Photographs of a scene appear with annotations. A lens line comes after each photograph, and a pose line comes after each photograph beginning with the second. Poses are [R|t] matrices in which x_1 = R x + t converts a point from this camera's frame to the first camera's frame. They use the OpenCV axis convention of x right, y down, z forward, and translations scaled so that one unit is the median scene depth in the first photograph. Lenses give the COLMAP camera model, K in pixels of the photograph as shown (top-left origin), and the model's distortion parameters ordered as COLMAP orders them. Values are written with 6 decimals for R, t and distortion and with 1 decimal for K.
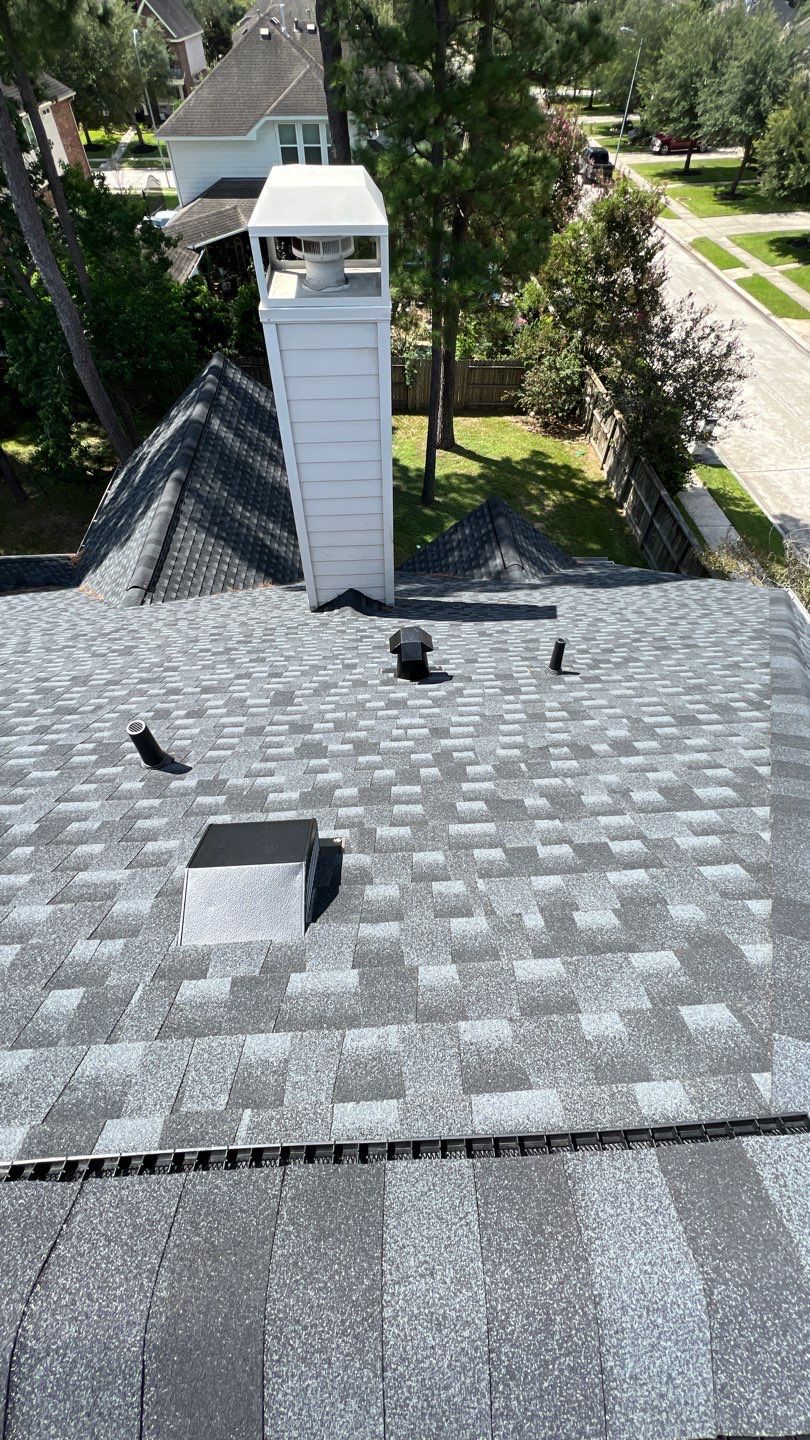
lens RADIAL K [[575.5, 0, 407.8], [0, 575.5, 719.1], [0, 0, 1]] dist [0.000706, 0.000054]
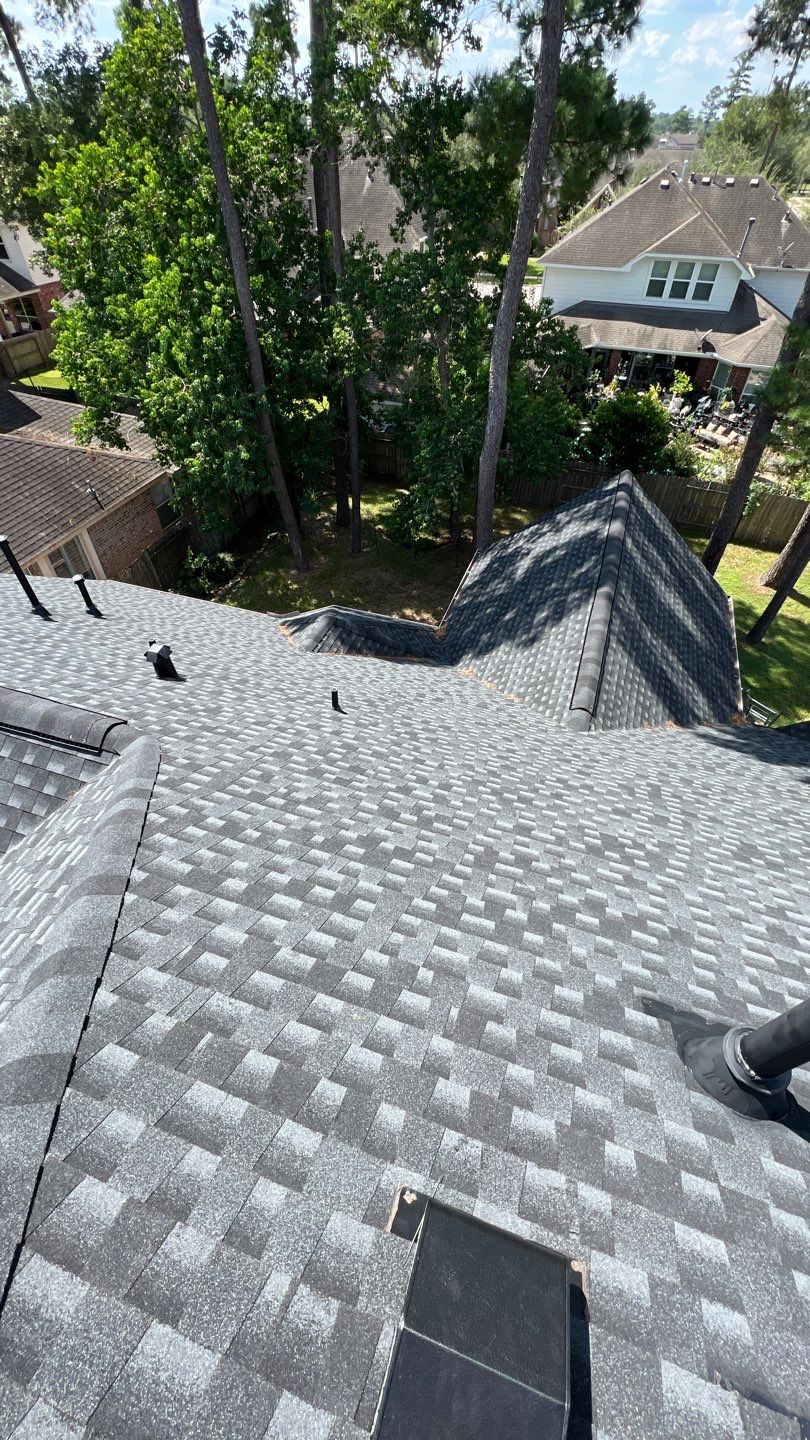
lens RADIAL K [[575.5, 0, 408.9], [0, 575.5, 718.6], [0, 0, 1]] dist [0.000706, 0.000054]
pose [[0.926418, 0.274958, -0.257194, -0.316729], [-0.303011, 0.949962, -0.075877, -0.035094], [0.223461, 0.148227, 0.963376, 0.011805]]
